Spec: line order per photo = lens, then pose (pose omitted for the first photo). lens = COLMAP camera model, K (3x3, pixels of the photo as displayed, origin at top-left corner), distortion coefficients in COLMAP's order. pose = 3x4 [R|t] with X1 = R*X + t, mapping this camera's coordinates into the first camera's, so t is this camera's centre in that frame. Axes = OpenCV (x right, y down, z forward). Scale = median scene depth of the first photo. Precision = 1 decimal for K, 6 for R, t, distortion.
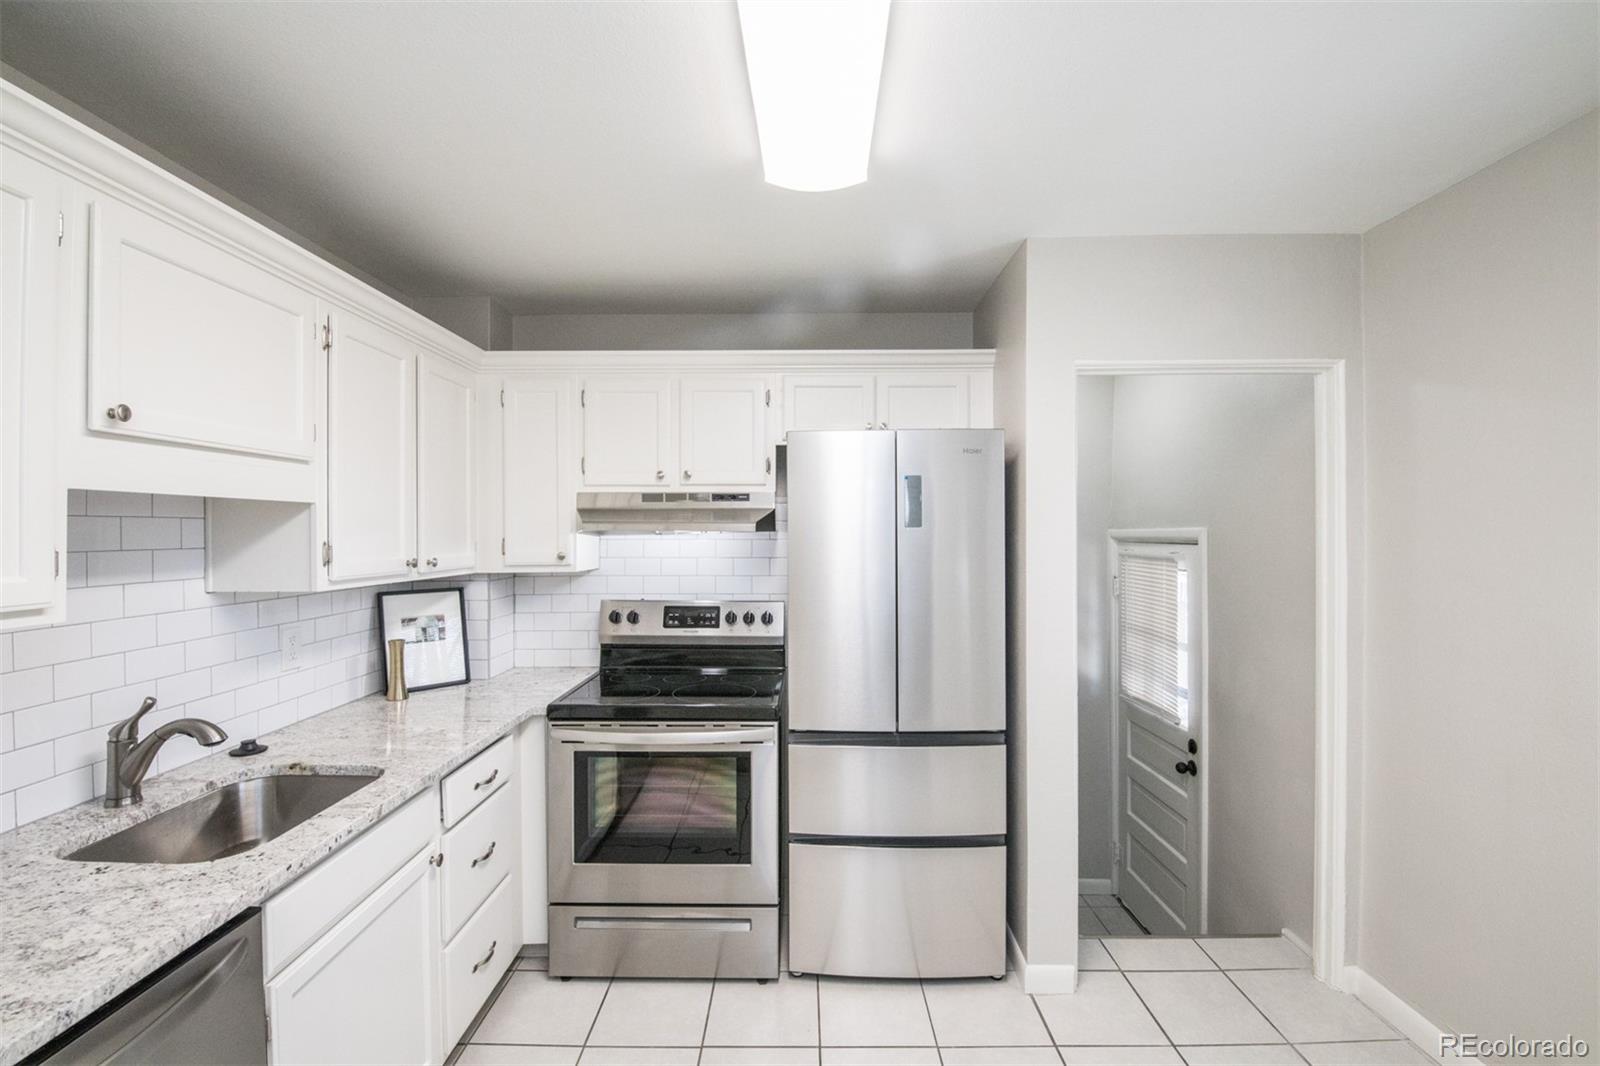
lens RADIAL K [[693.8, 0, 788.1], [0, 693.8, 532.4], [0, 0, 1]] dist [-0.007932, -0.006195]
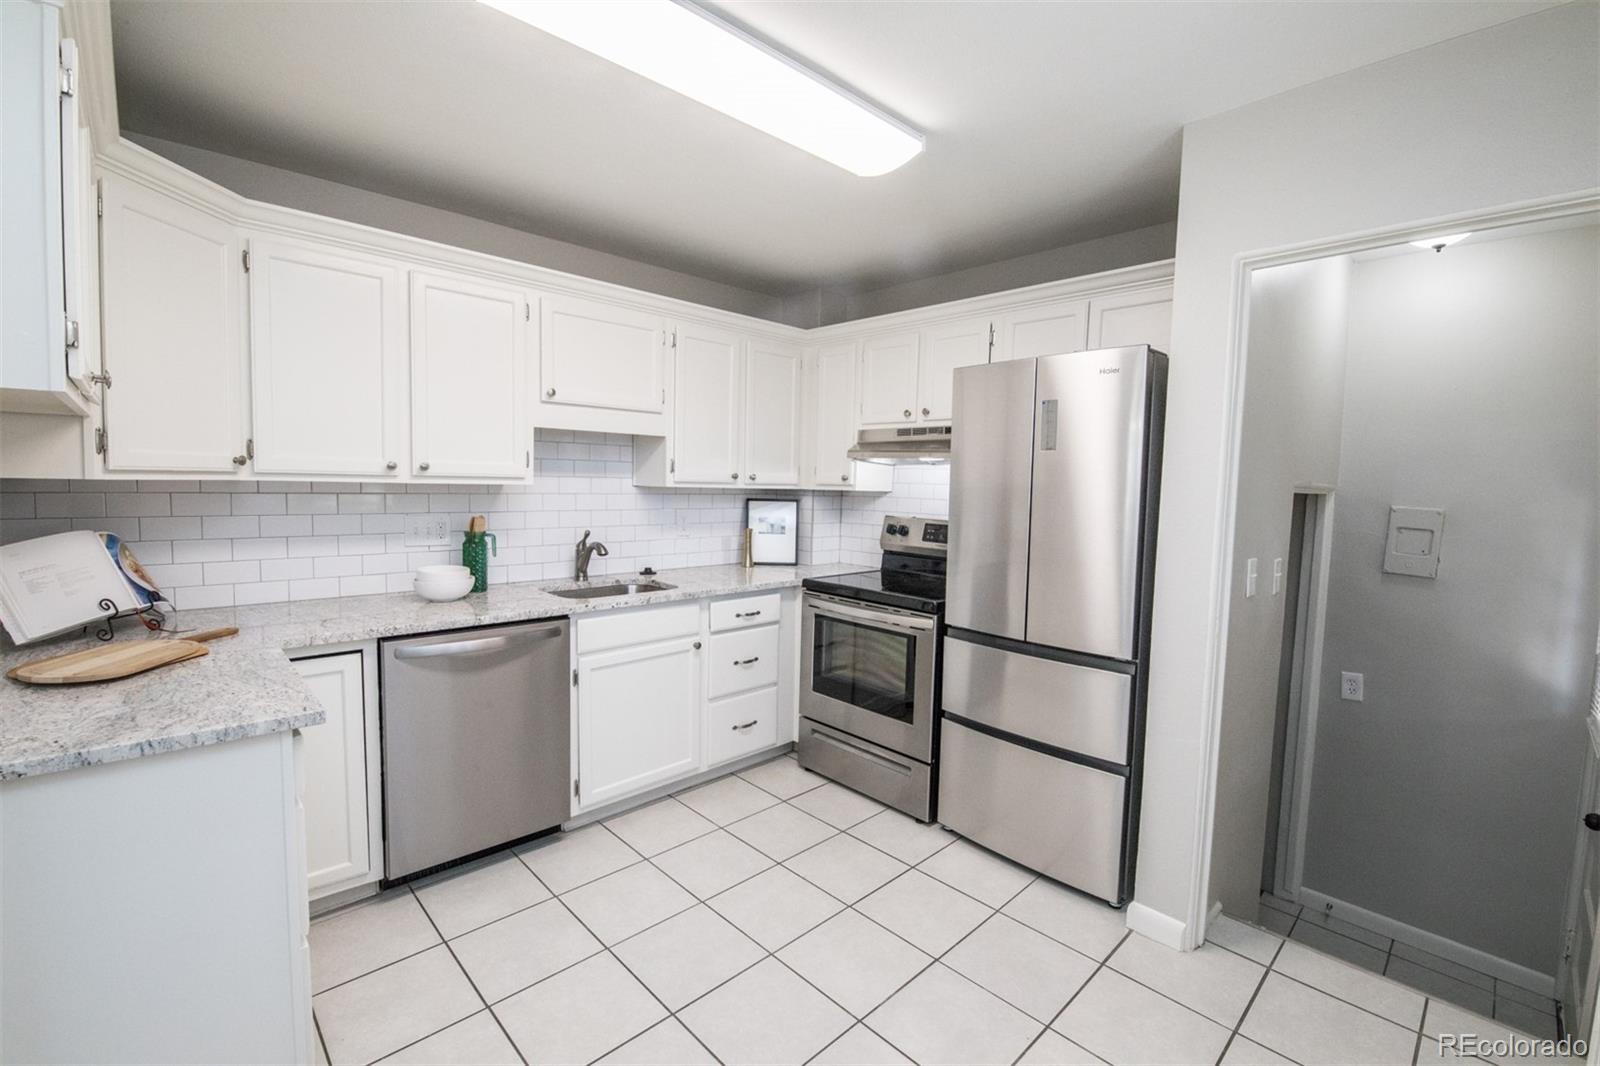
lens RADIAL K [[693.8, 0, 795.7], [0, 693.8, 536.5], [0, 0, 1]] dist [-0.007932, -0.006195]
pose [[0.694281, 0.078259, -0.715436, 0.653472], [-0.028193, 0.996265, 0.081619, 0.045691], [0.719151, -0.036496, 0.693894, -0.001376]]
